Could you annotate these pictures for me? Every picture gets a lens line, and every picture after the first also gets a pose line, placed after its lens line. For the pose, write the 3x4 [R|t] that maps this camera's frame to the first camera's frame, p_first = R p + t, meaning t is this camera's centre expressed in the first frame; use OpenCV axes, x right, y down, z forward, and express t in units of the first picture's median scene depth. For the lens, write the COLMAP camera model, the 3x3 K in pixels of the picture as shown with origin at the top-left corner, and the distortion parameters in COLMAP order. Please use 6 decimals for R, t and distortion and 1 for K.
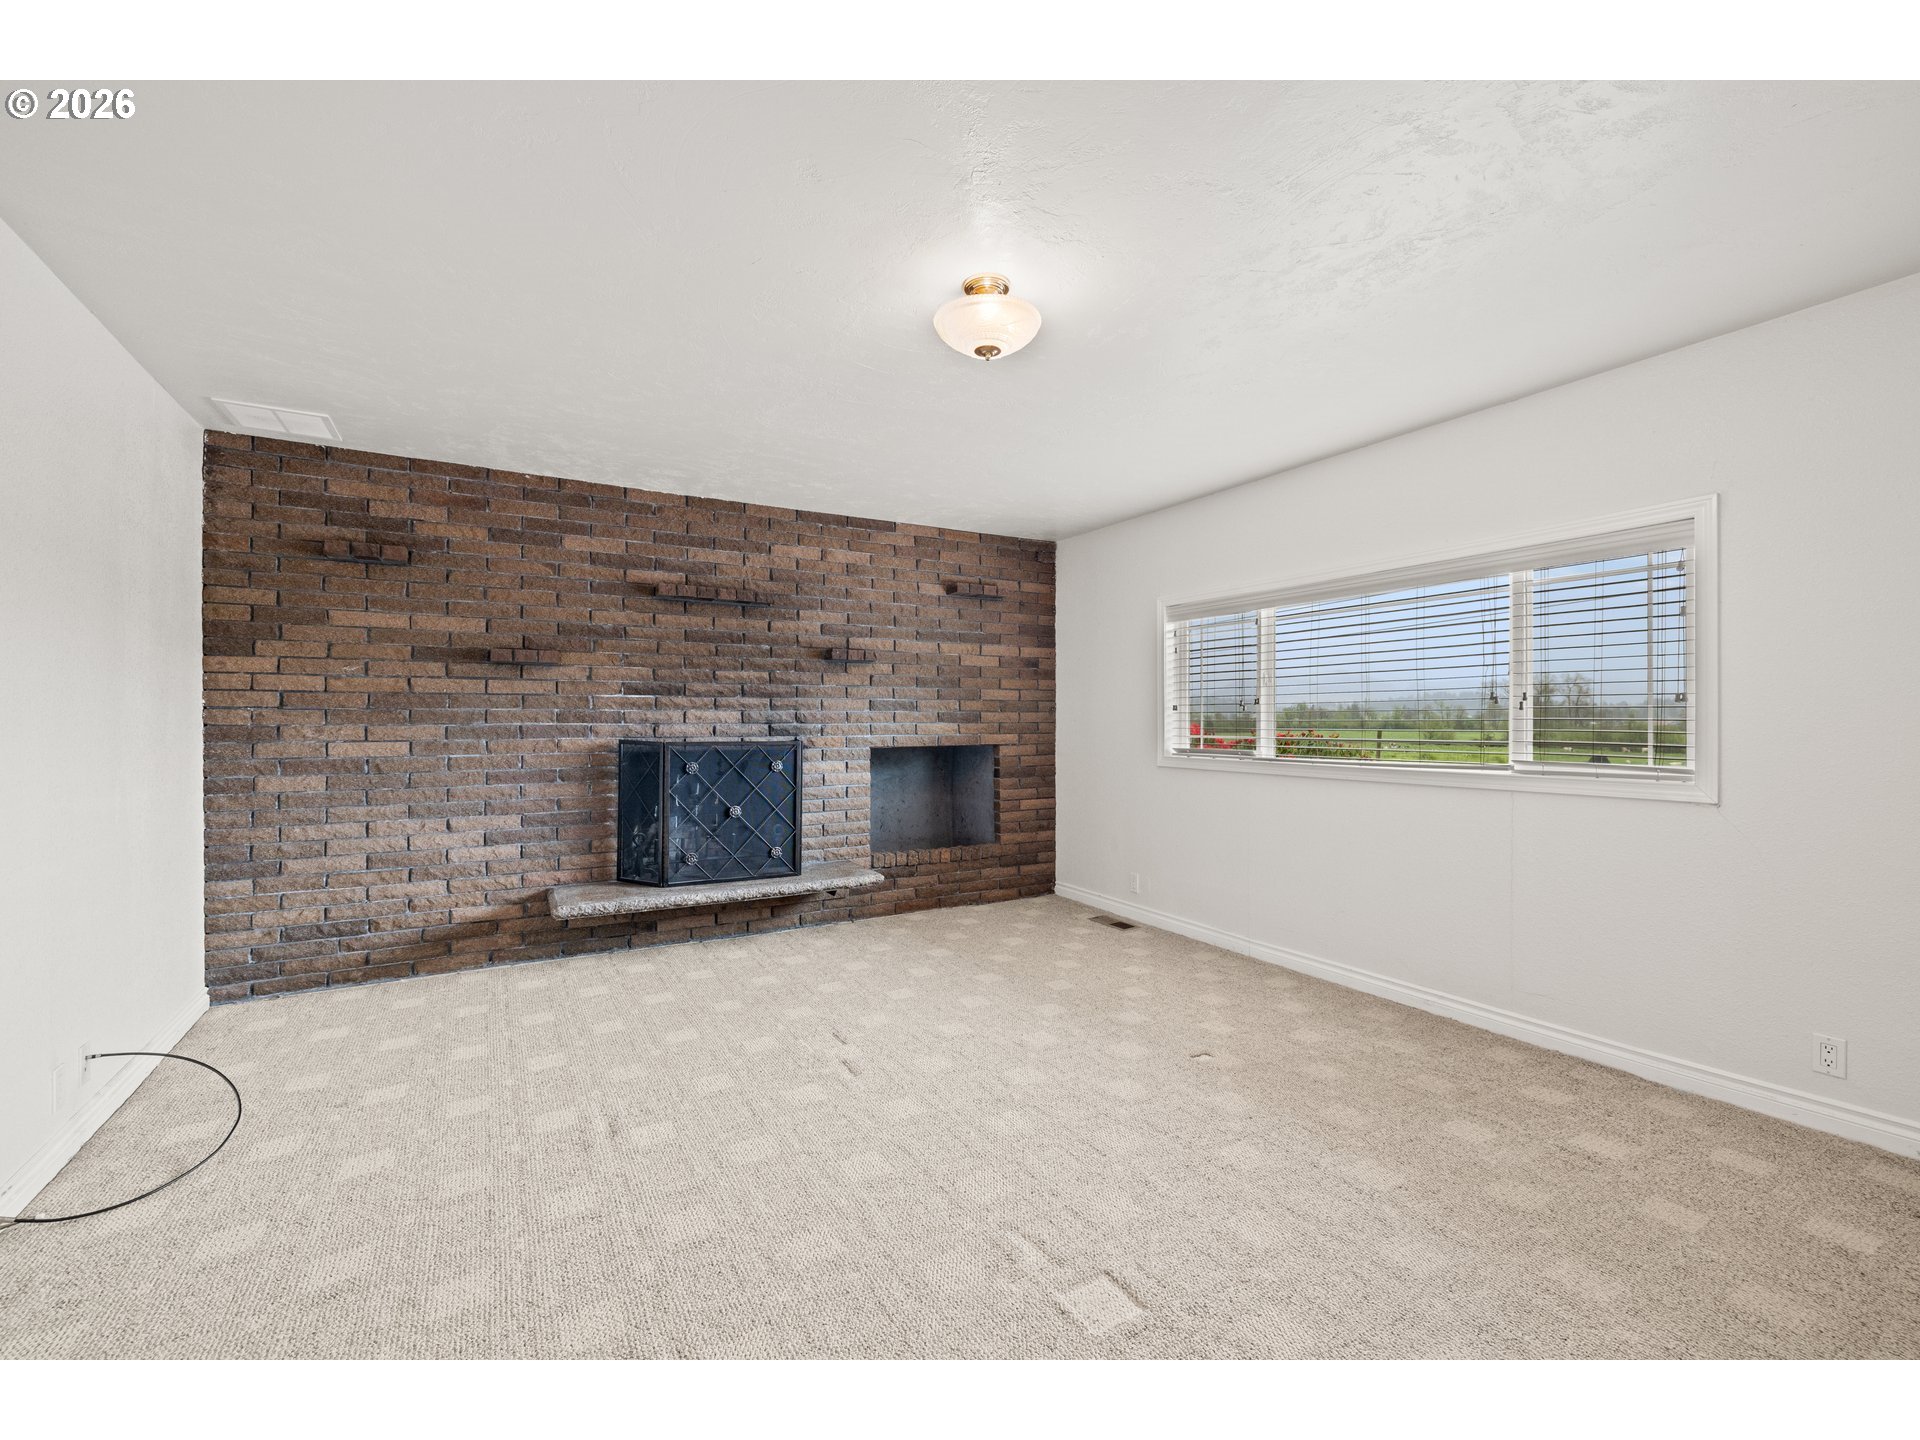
lens RADIAL K [[809.3, 0, 969.1], [0, 809.3, 707.7], [0, 0, 1]] dist [-0.001054, 0.000233]
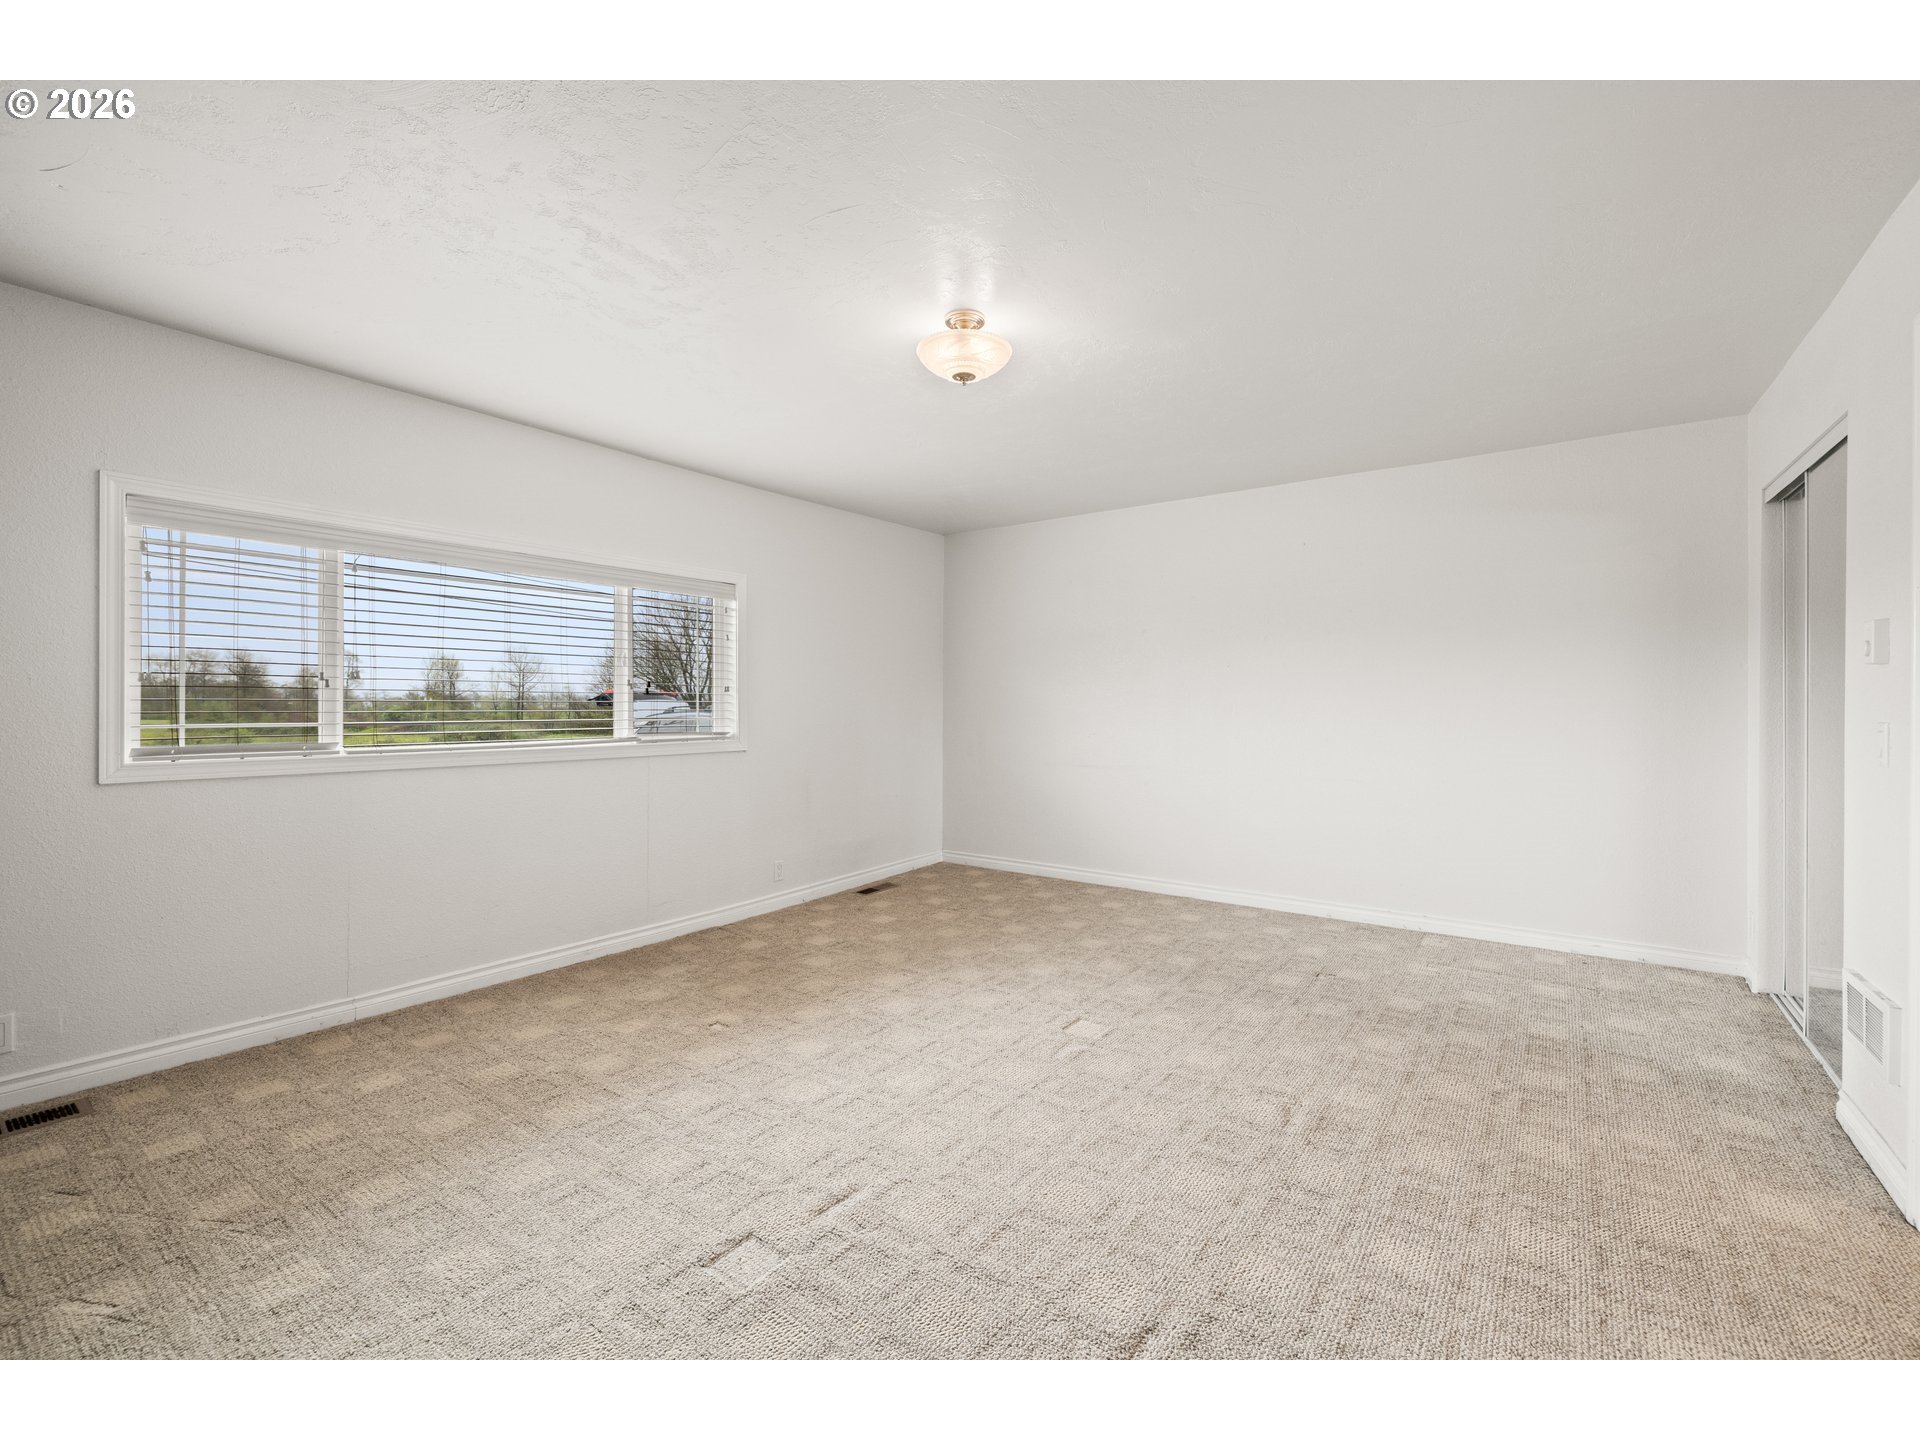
lens RADIAL K [[809.3, 0, 969.1], [0, 809.3, 707.7], [0, 0, 1]] dist [-0.001054, 0.000233]
pose [[-0.391225, -0.003016, 0.920290, -0.525377], [-0.015749, 0.999870, -0.003418, 0.015419], [-0.920160, -0.015830, -0.391222, 0.746258]]
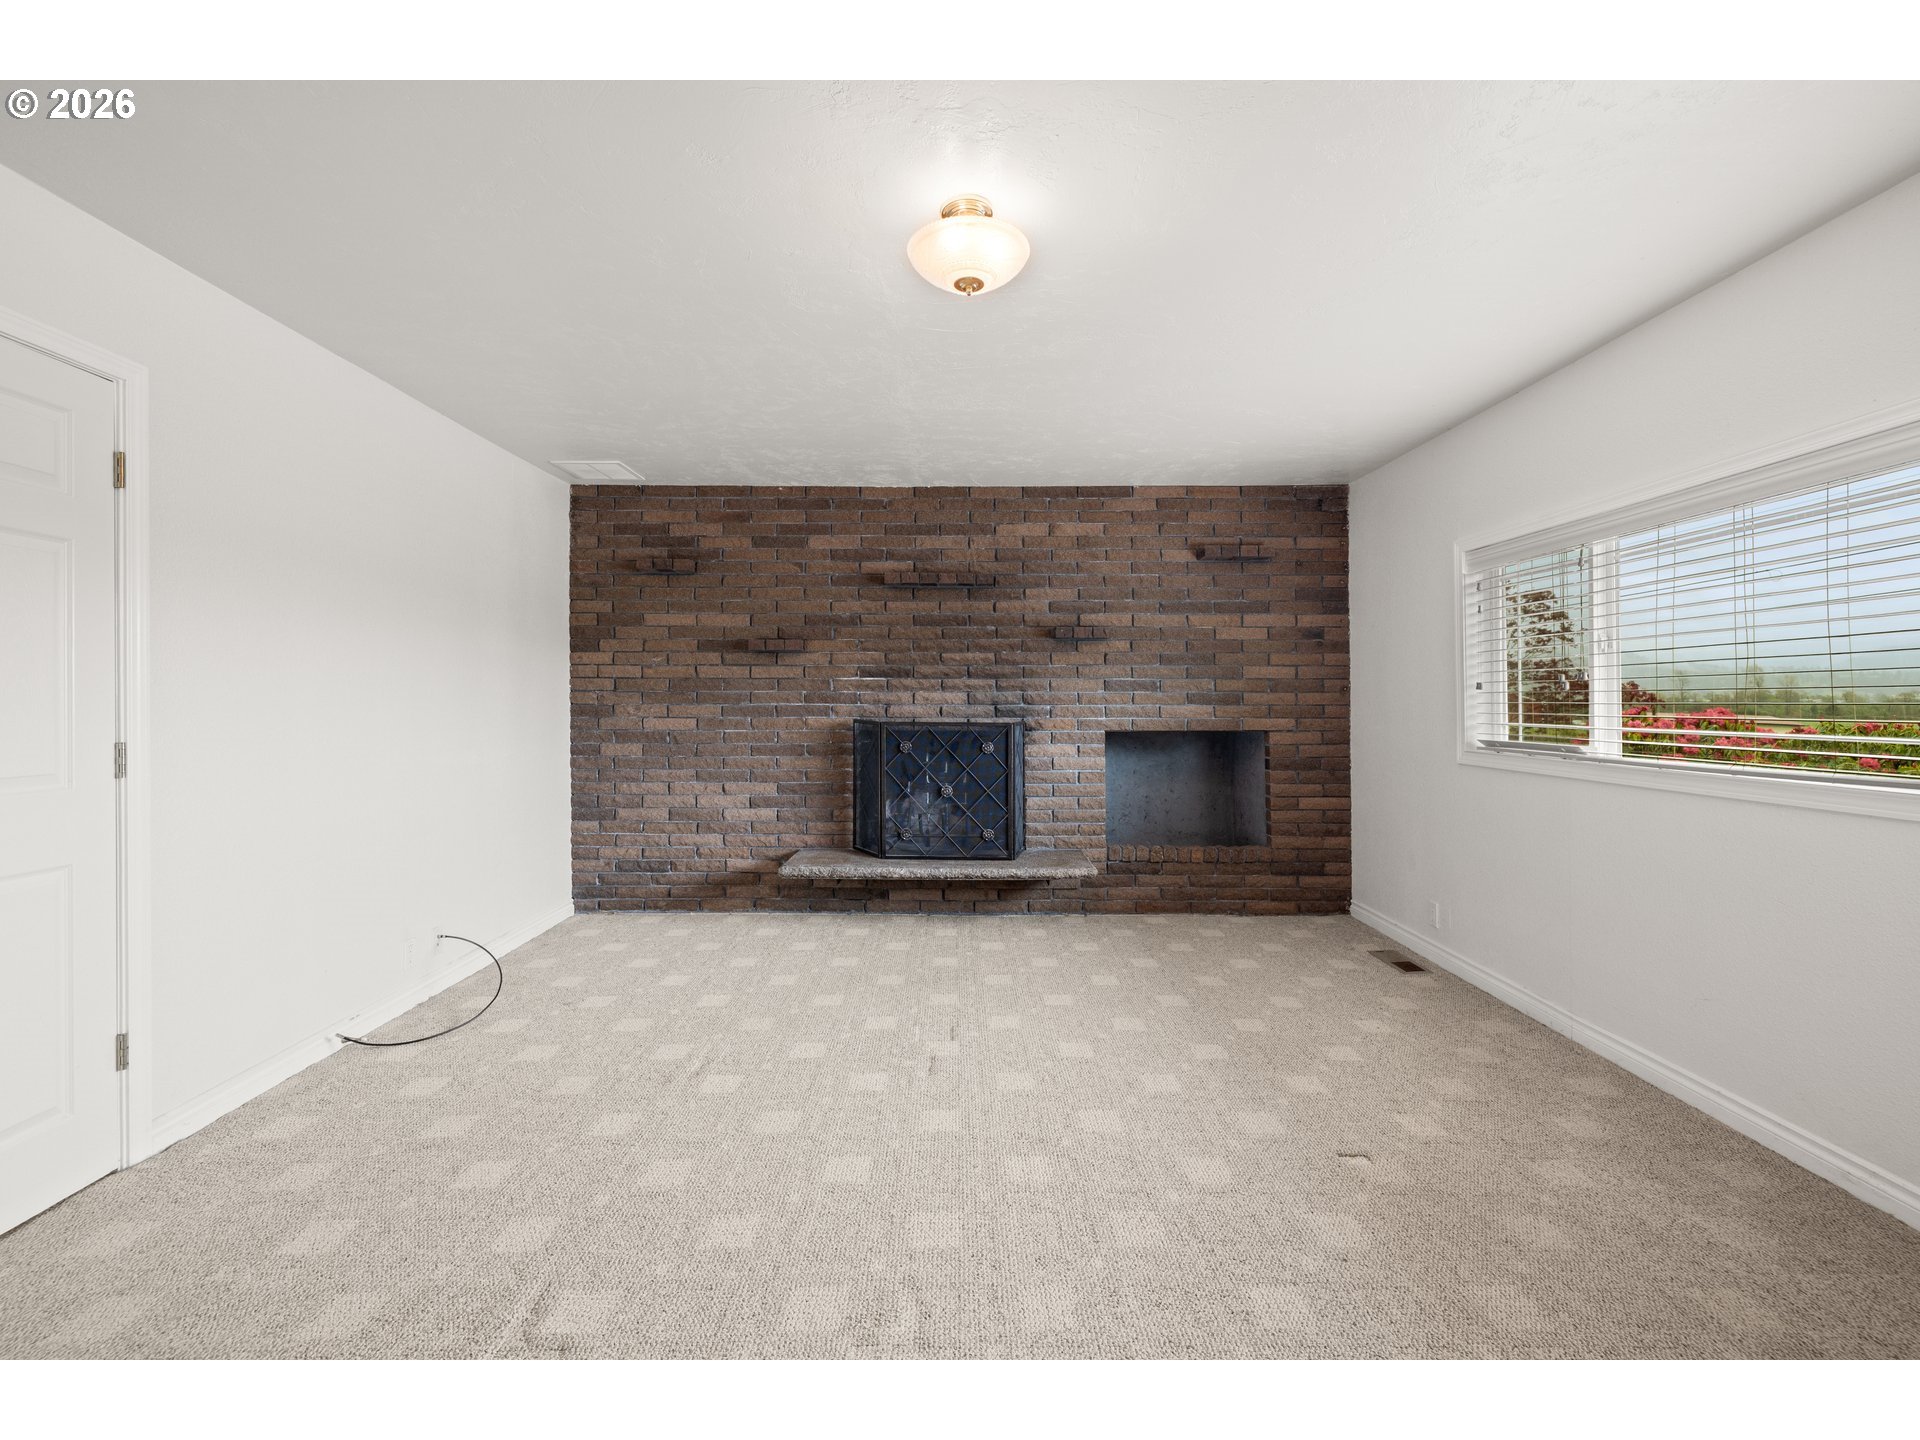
lens RADIAL K [[817.8, 0, 966.2], [0, 817.8, 684.6], [0, 0, 1]] dist [-0.001085, -0.000198]
pose [[0.865123, -0.007899, -0.501497, 0.240191], [0.005124, 0.999963, -0.006910, 0.001733], [0.501533, 0.003408, 0.865132, 0.118194]]
